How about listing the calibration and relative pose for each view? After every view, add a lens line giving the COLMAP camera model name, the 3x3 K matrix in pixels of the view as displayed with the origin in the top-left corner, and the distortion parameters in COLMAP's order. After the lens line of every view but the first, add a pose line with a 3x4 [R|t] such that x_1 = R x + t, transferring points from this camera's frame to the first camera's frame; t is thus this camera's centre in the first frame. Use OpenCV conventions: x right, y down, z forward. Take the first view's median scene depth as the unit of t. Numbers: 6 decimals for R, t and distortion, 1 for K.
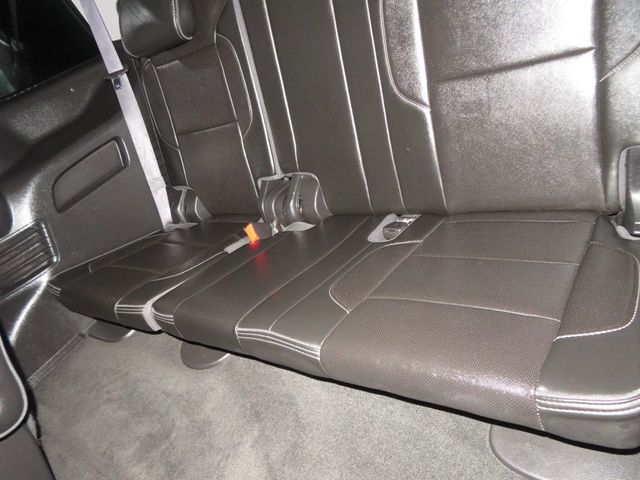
lens RADIAL K [[446.9, 0, 320.9], [0, 446.9, 237.1], [0, 0, 1]] dist [-0.004611, 0.005001]
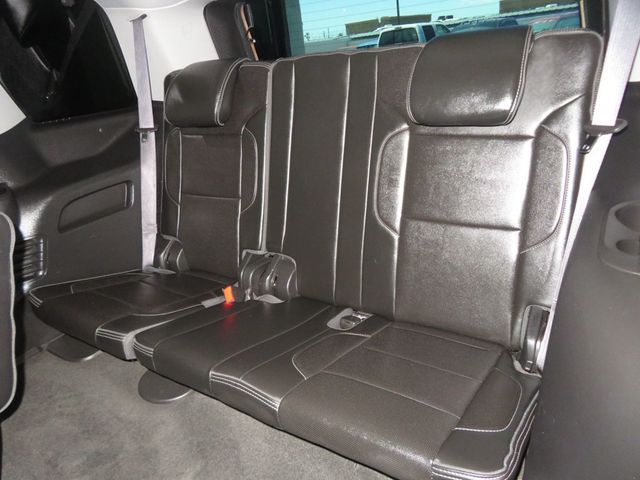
lens RADIAL K [[446.9, 0, 319.5], [0, 446.9, 242.9], [0, 0, 1]] dist [-0.004611, 0.005001]
pose [[0.961469, 0.258250, 0.094252, -0.091761], [-0.239707, 0.955395, -0.172513, 0.008072], [-0.134600, 0.143273, 0.980488, -0.226373]]
